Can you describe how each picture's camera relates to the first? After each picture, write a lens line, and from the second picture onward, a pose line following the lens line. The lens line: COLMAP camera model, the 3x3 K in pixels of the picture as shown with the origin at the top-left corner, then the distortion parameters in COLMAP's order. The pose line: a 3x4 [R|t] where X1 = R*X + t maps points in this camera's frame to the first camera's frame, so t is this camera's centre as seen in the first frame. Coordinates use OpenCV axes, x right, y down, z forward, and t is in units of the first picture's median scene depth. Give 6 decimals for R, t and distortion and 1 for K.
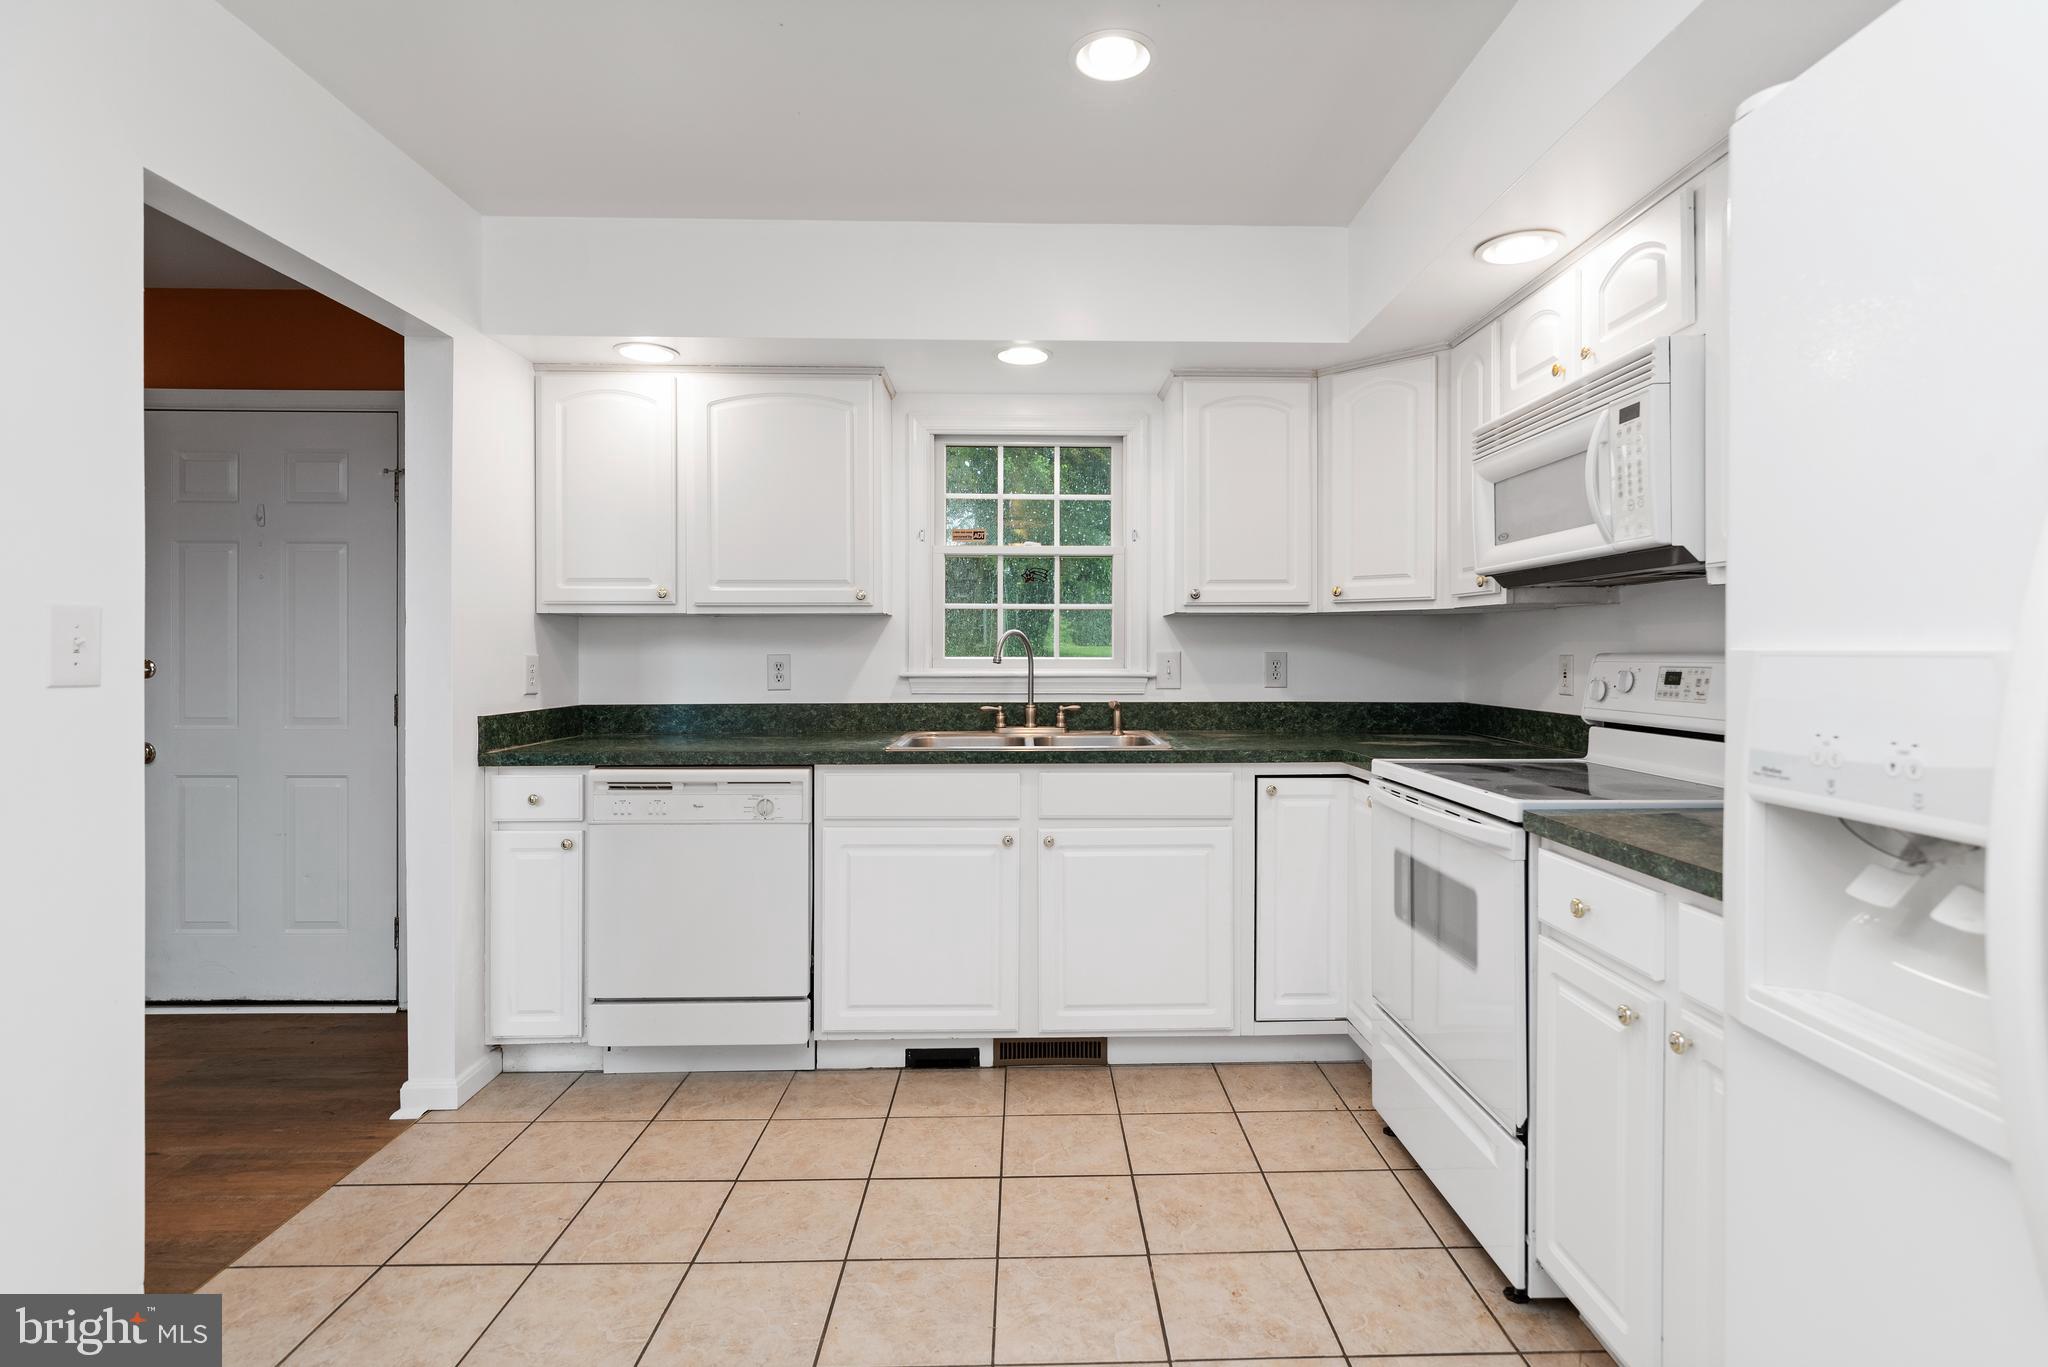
lens RADIAL K [[996.6, 0, 1038.8], [0, 996.6, 658.8], [0, 0, 1]] dist [-0.000603, -0.000443]
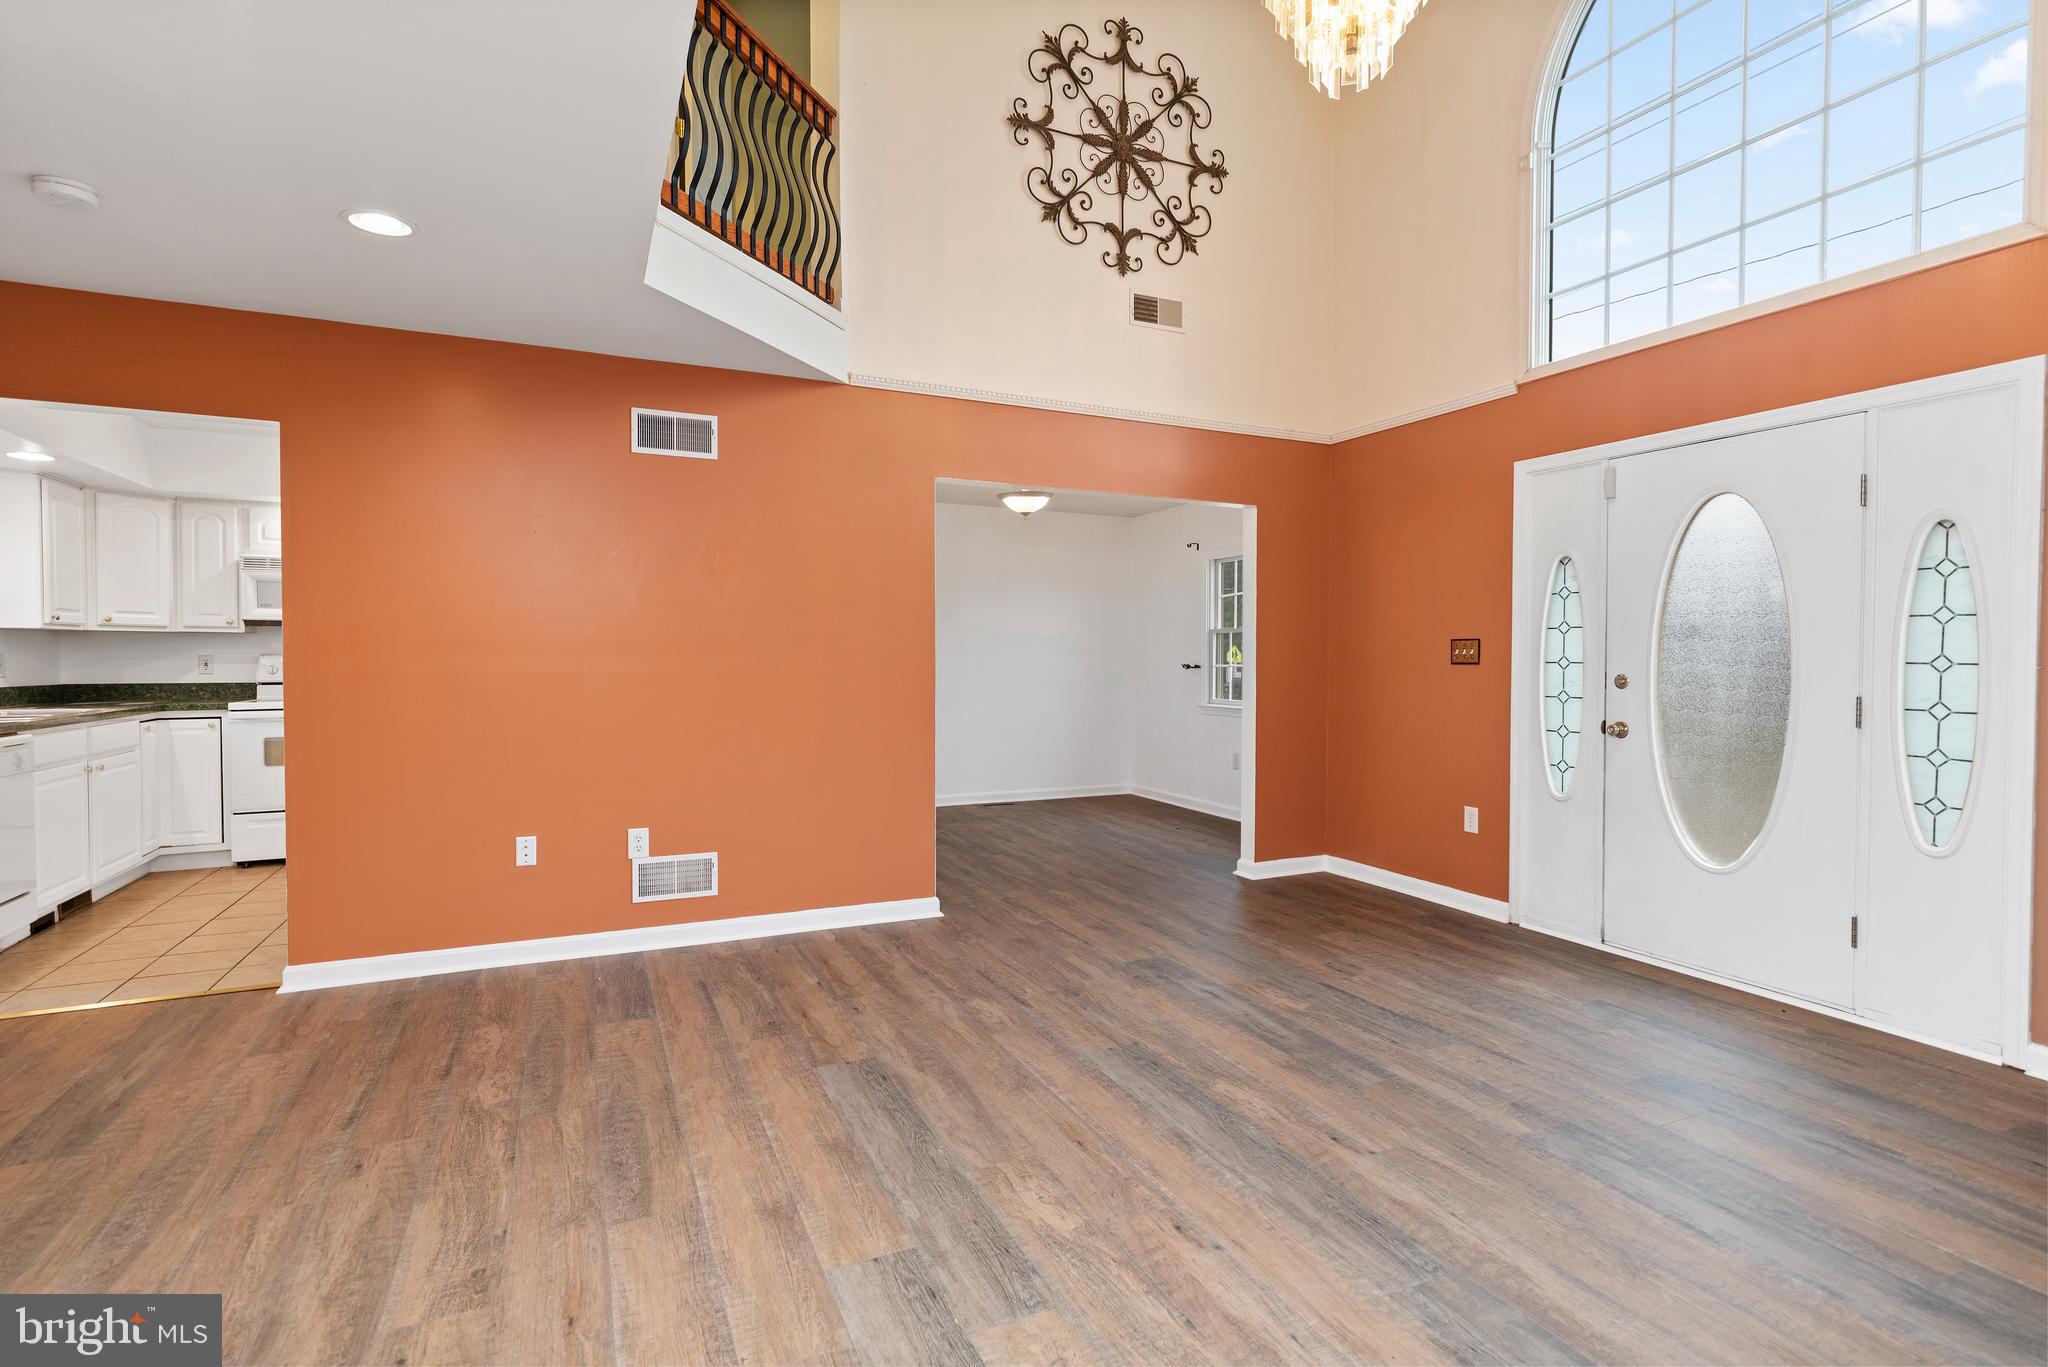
lens RADIAL K [[980.9, 0, 1070.1], [0, 980.9, 682.1], [0, 0, 1]] dist [0.001797, -0.001023]
pose [[-0.437028, -0.023720, 0.899135, -2.092432], [0.002988, 0.999608, 0.027823, 0.000964], [-0.899443, 0.014846, -0.436786, 0.246021]]
